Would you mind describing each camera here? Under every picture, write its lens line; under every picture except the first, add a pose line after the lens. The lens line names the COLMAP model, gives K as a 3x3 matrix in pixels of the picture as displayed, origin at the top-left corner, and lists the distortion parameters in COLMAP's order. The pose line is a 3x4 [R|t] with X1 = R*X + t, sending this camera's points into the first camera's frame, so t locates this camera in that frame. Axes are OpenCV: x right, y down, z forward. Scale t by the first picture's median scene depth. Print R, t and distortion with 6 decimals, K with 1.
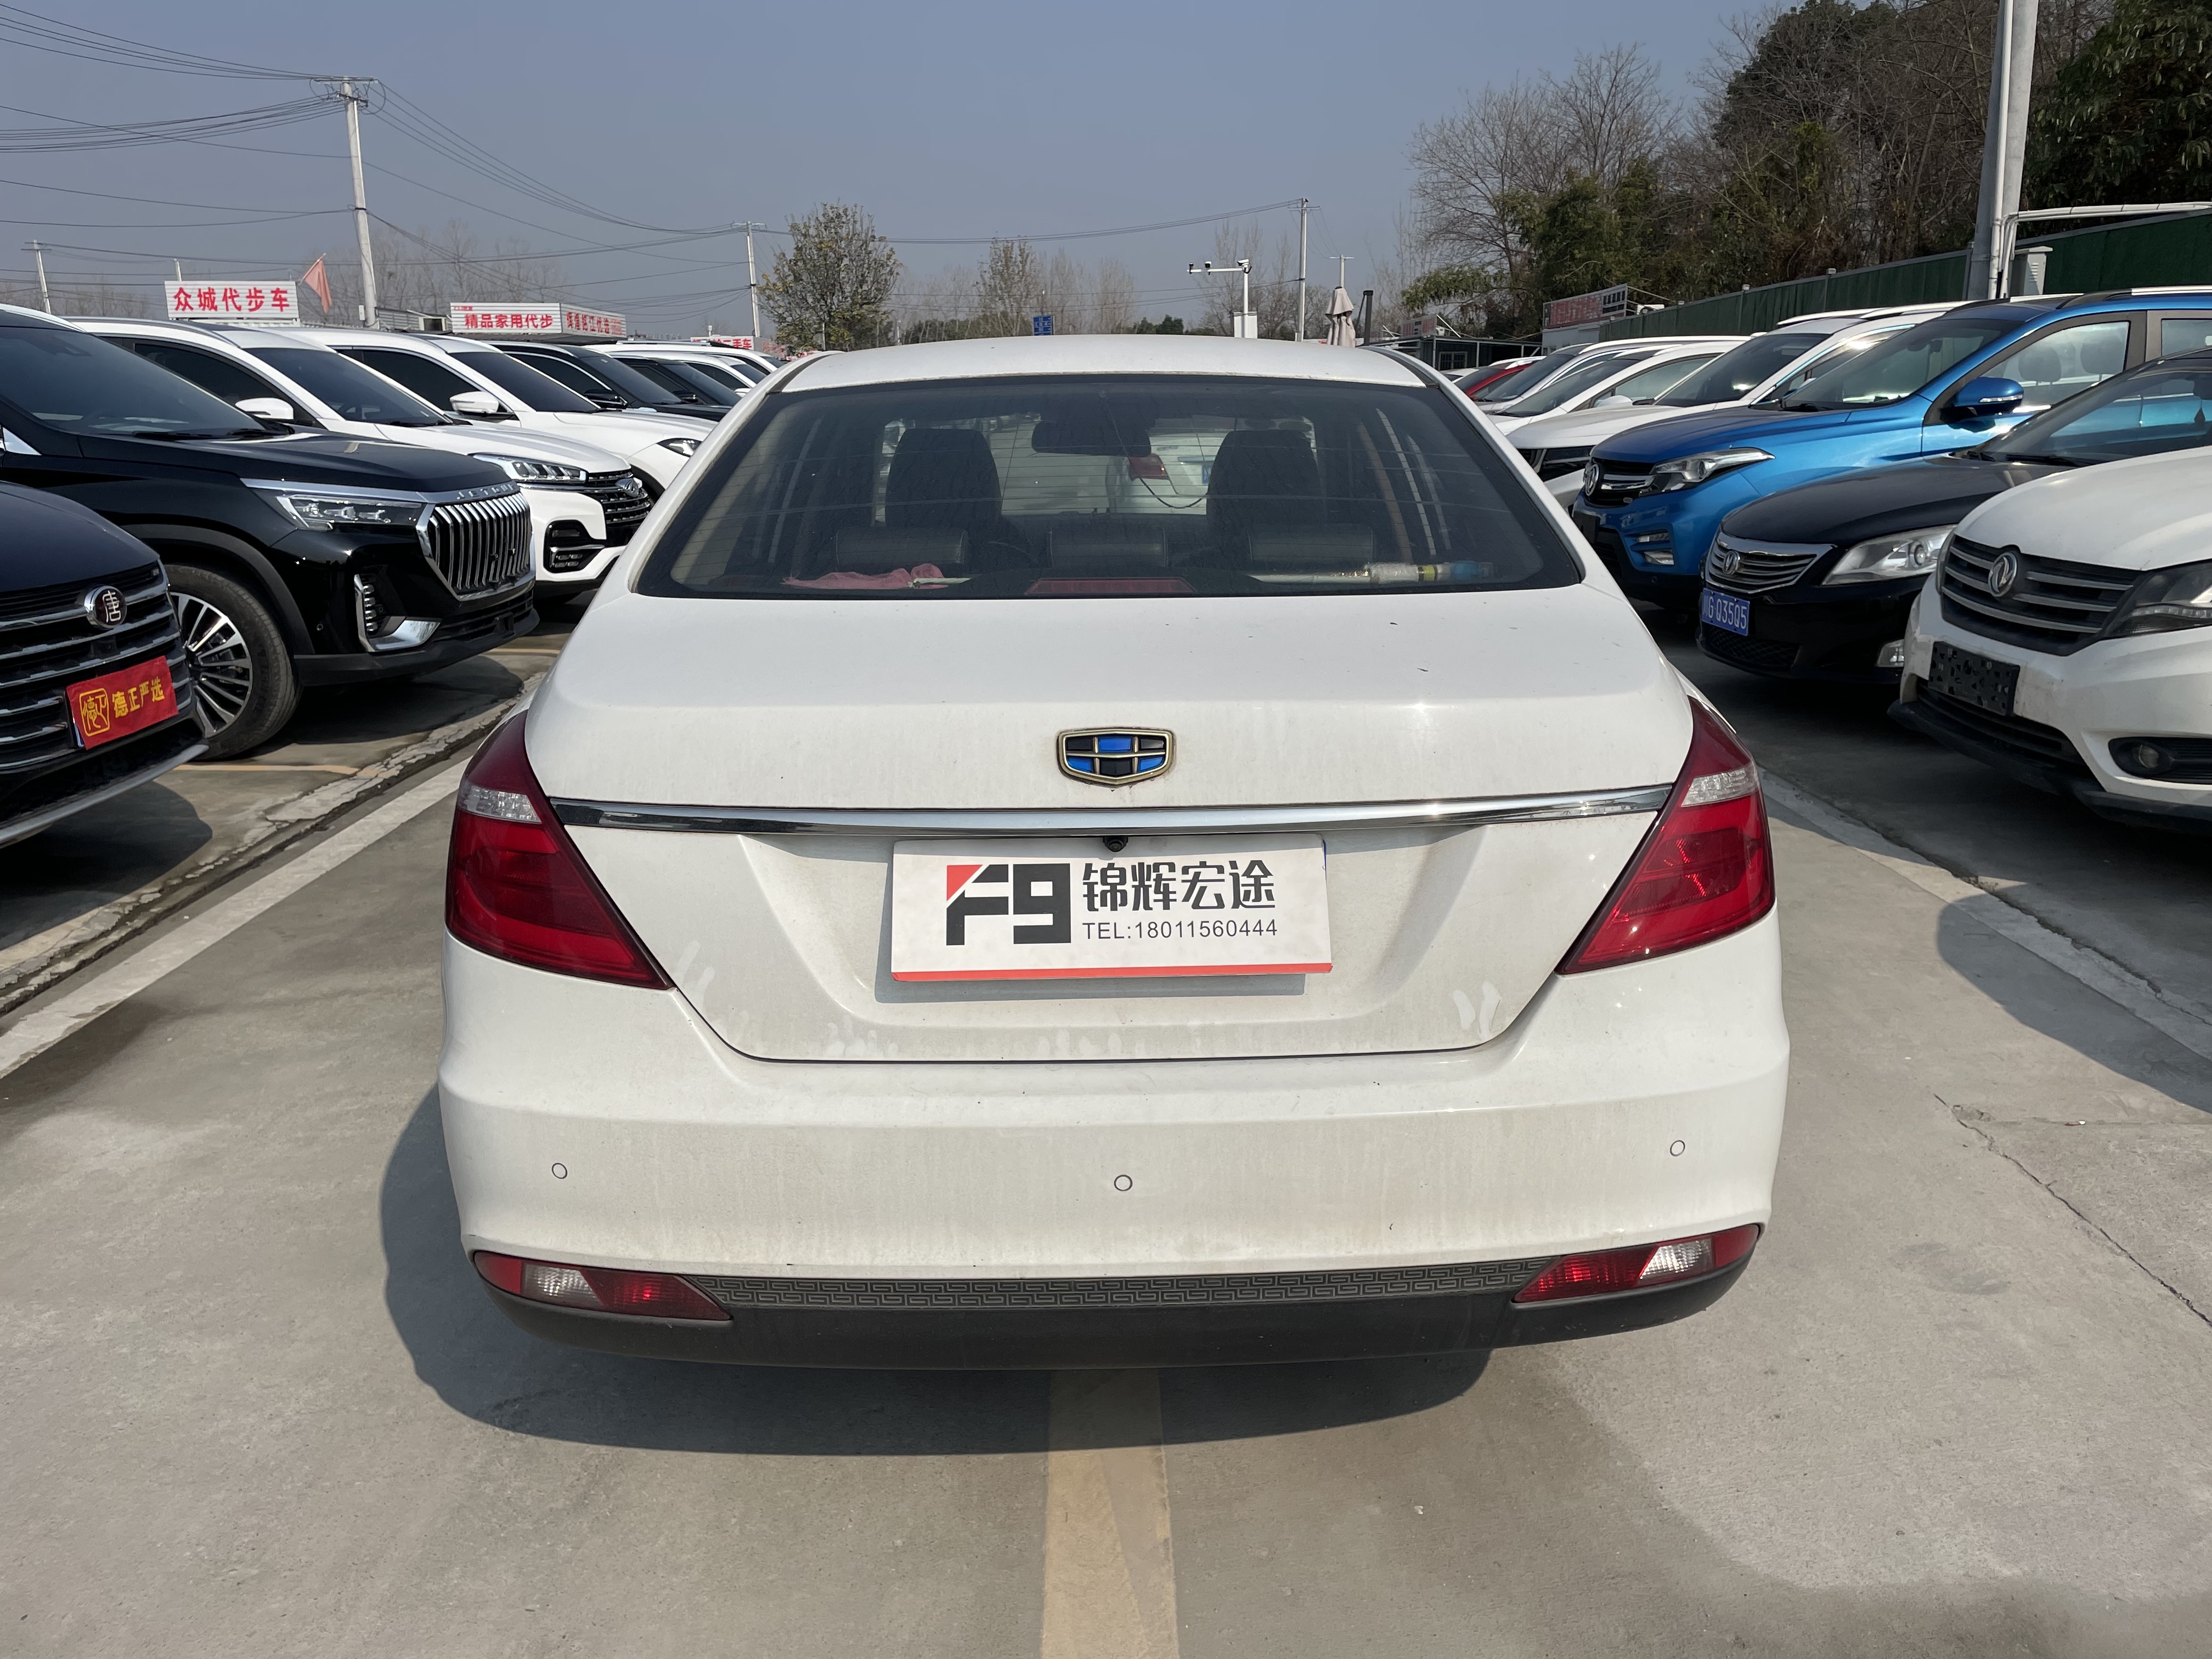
lens RADIAL K [[1661.9, 0, 1154.3], [0, 1661.9, 796.5], [0, 0, 1]] dist [0.098270, -0.122472]
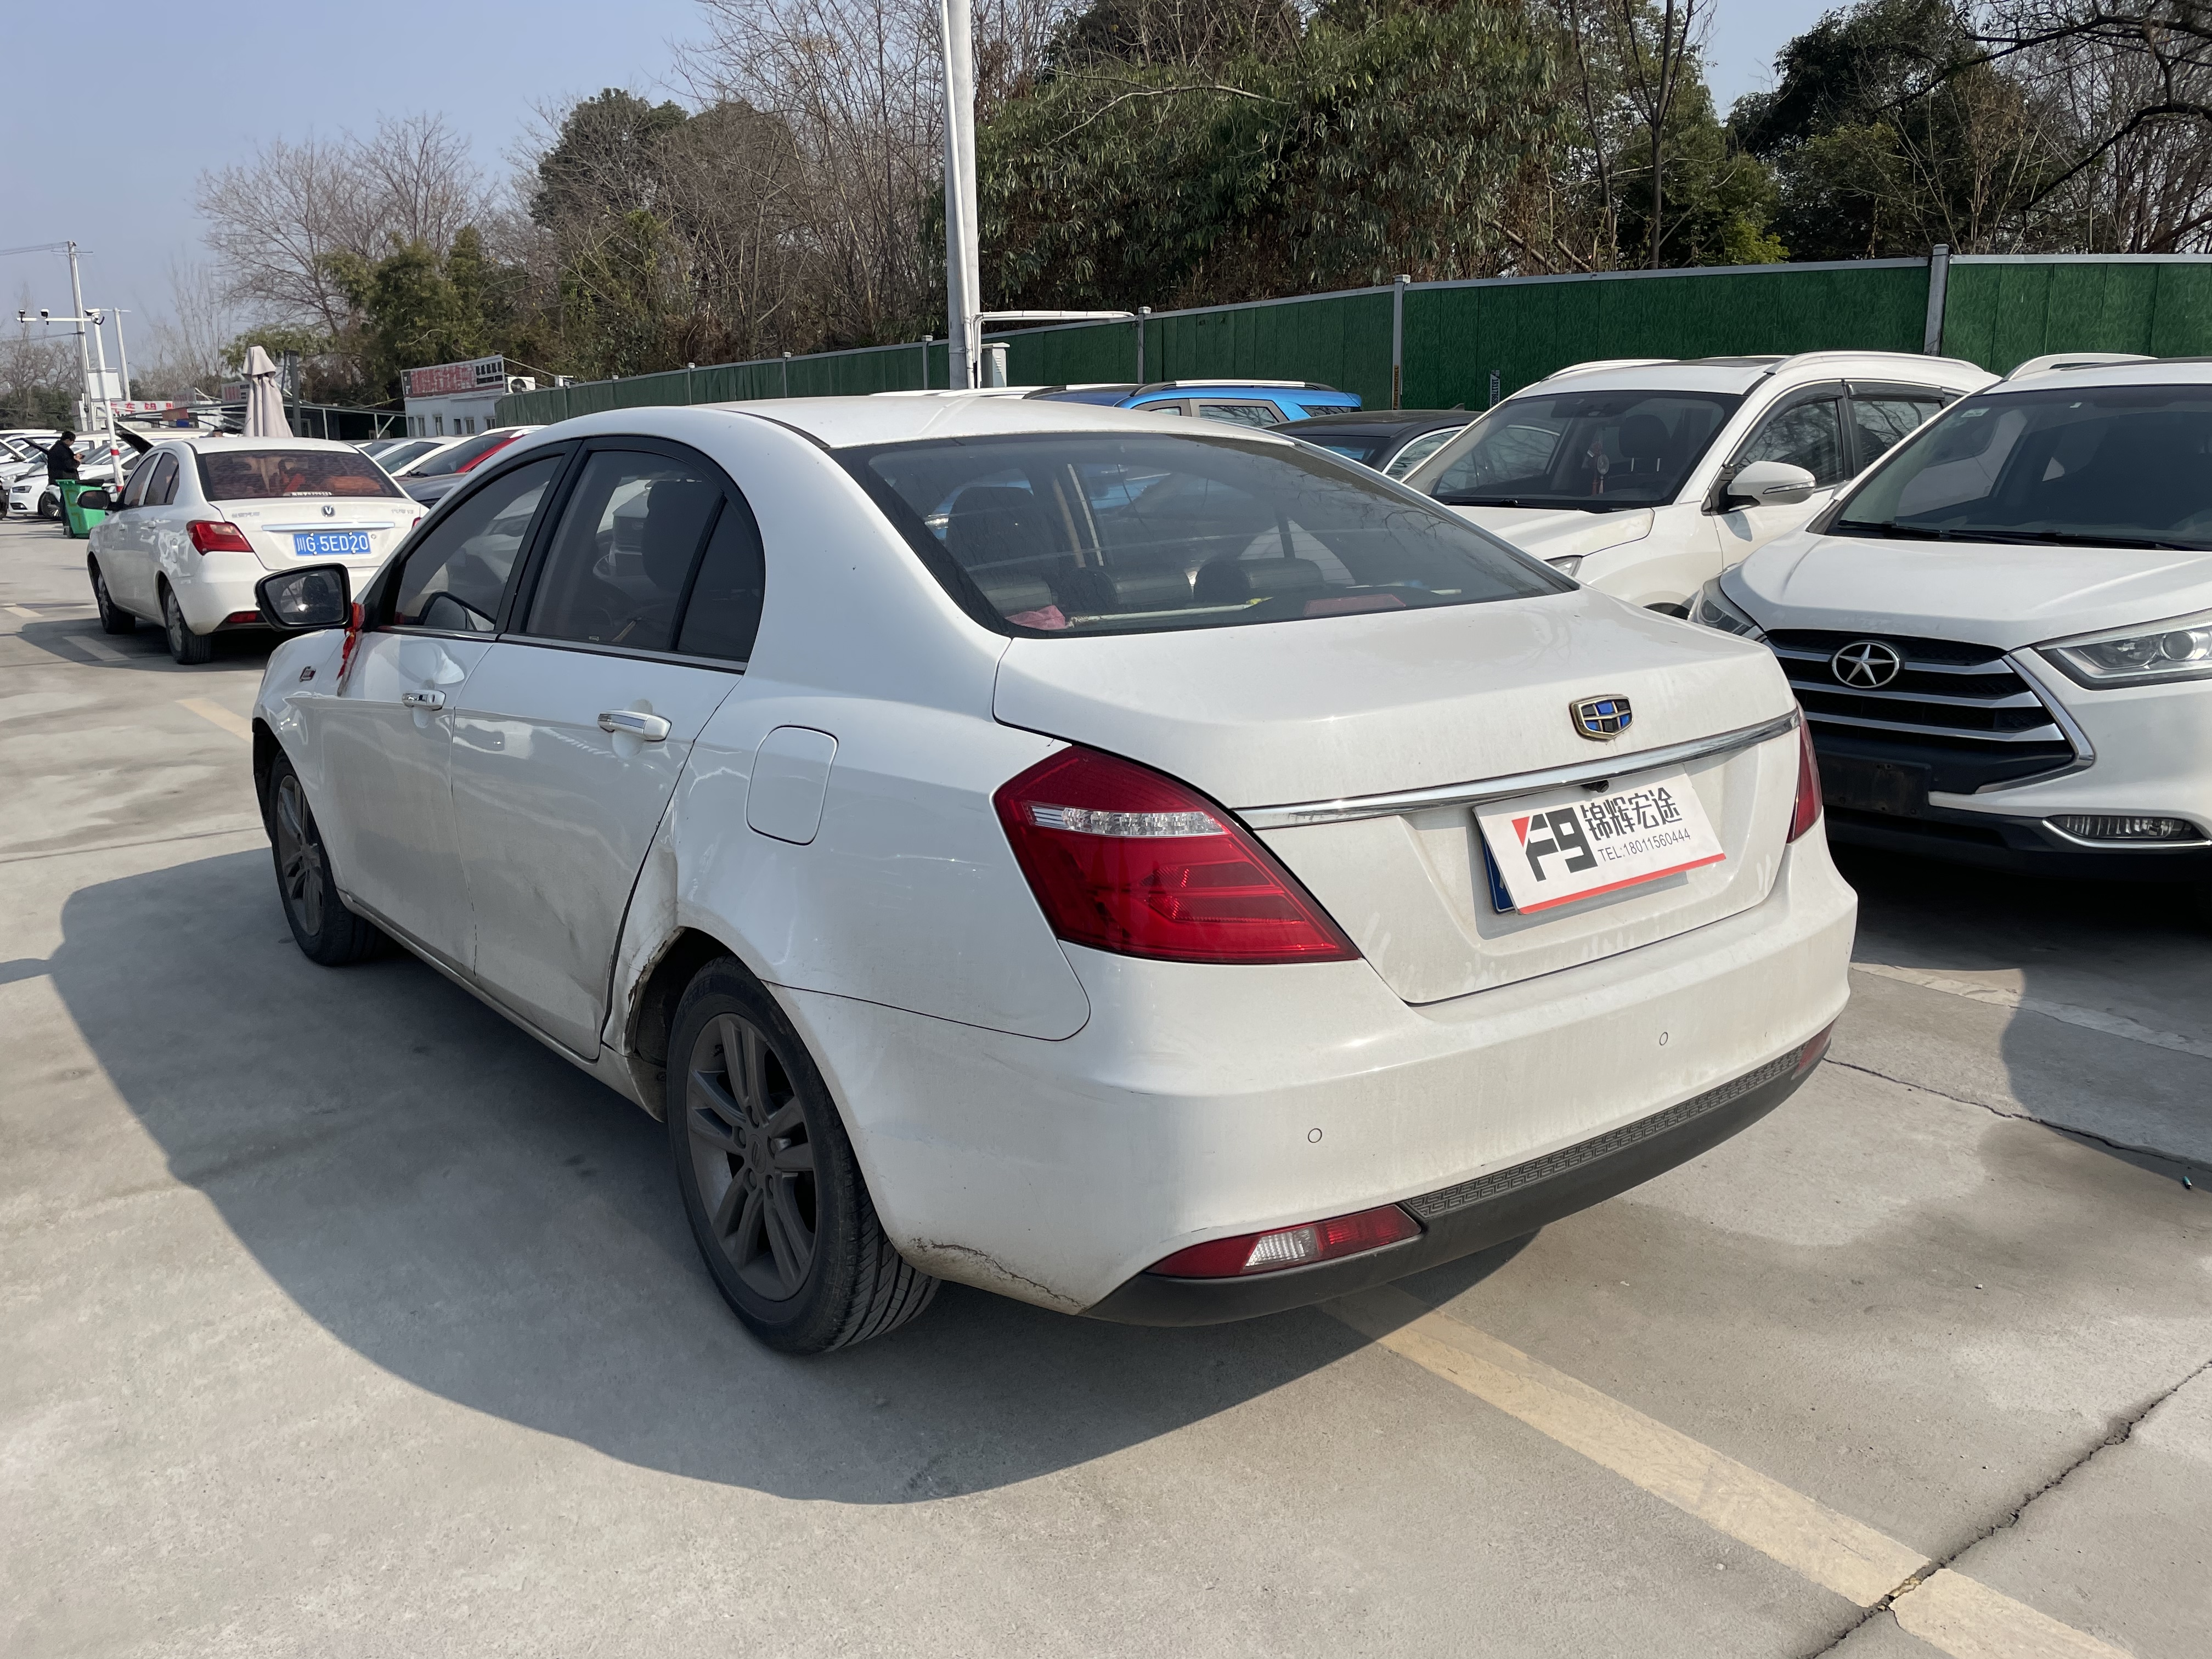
lens RADIAL K [[1664.7, 0, 1114.9], [0, 1664.7, 819.8], [0, 0, 1]] dist [0.087962, -0.111573]
pose [[0.801073, -0.127854, 0.584753, -0.143777], [0.144367, 0.989350, 0.018545, -0.003250], [-0.580896, 0.069564, 0.811000, 0.021778]]
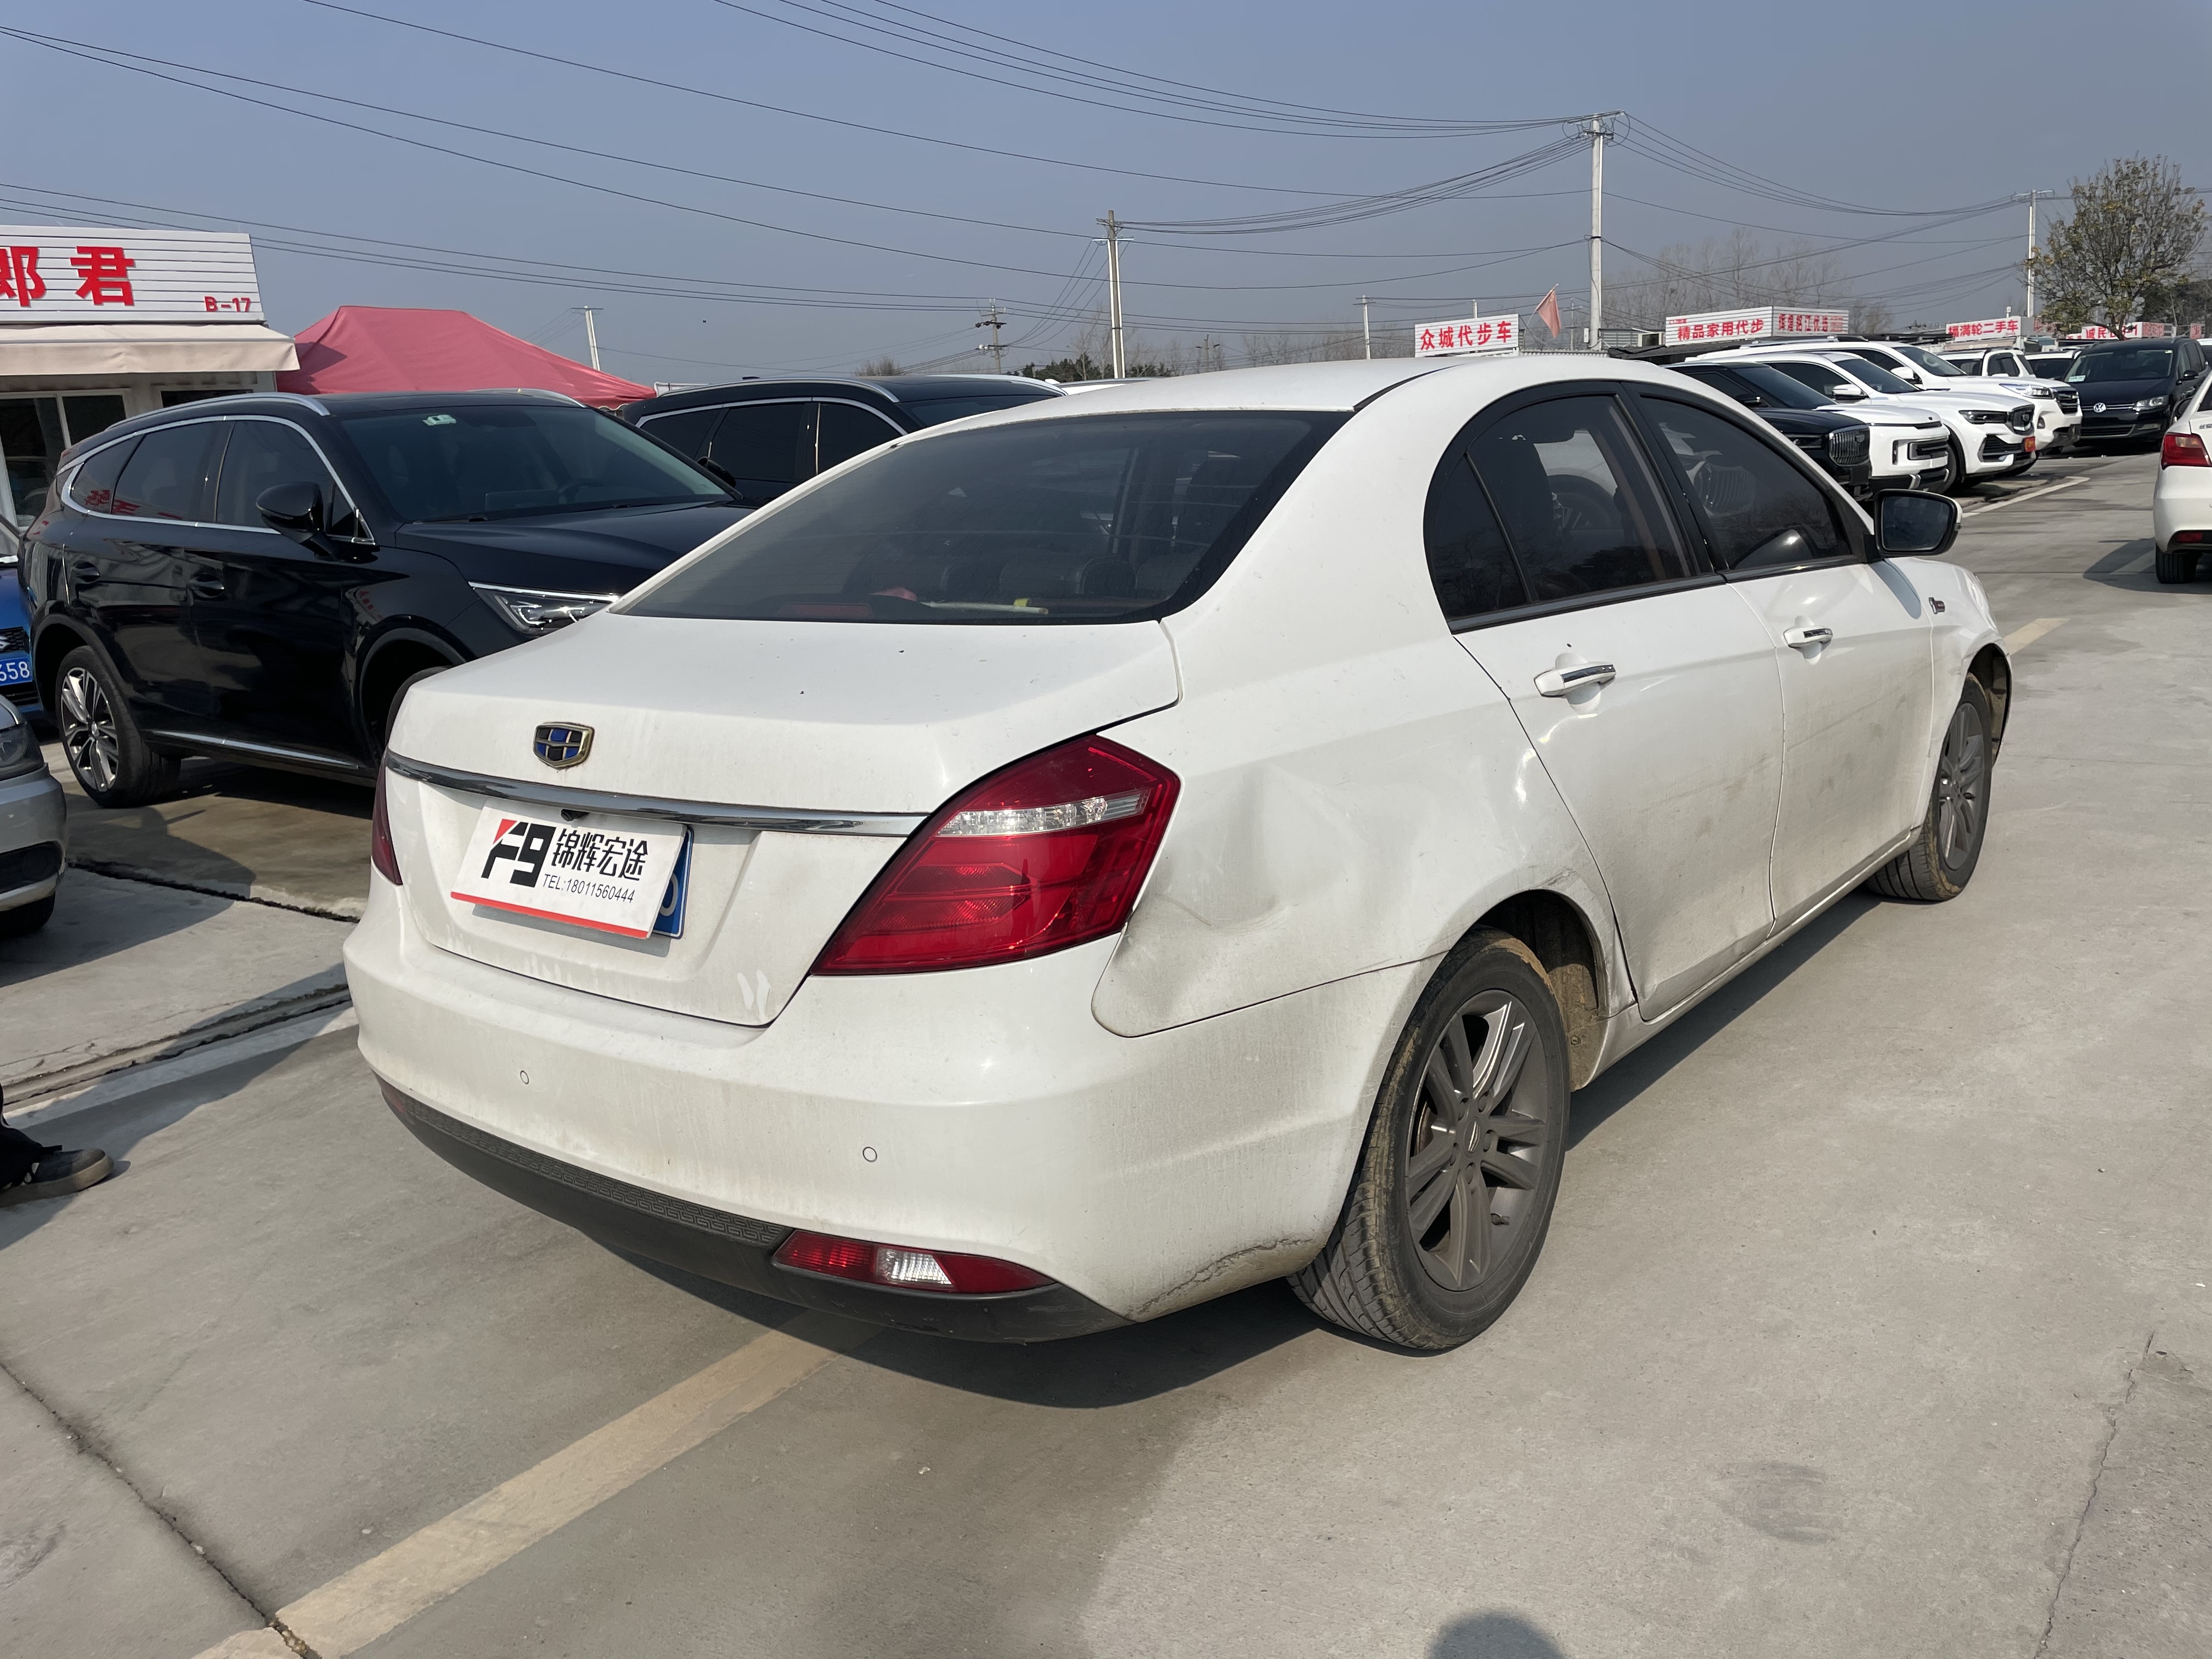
lens RADIAL K [[1677.2, 0, 1115.7], [0, 1677.2, 790.5], [0, 0, 1]] dist [0.077908, -0.109694]
pose [[0.756774, 0.088925, -0.647599, 0.147846], [-0.093599, 0.995236, 0.027282, -0.008435], [0.646940, 0.039969, 0.761492, 0.038237]]
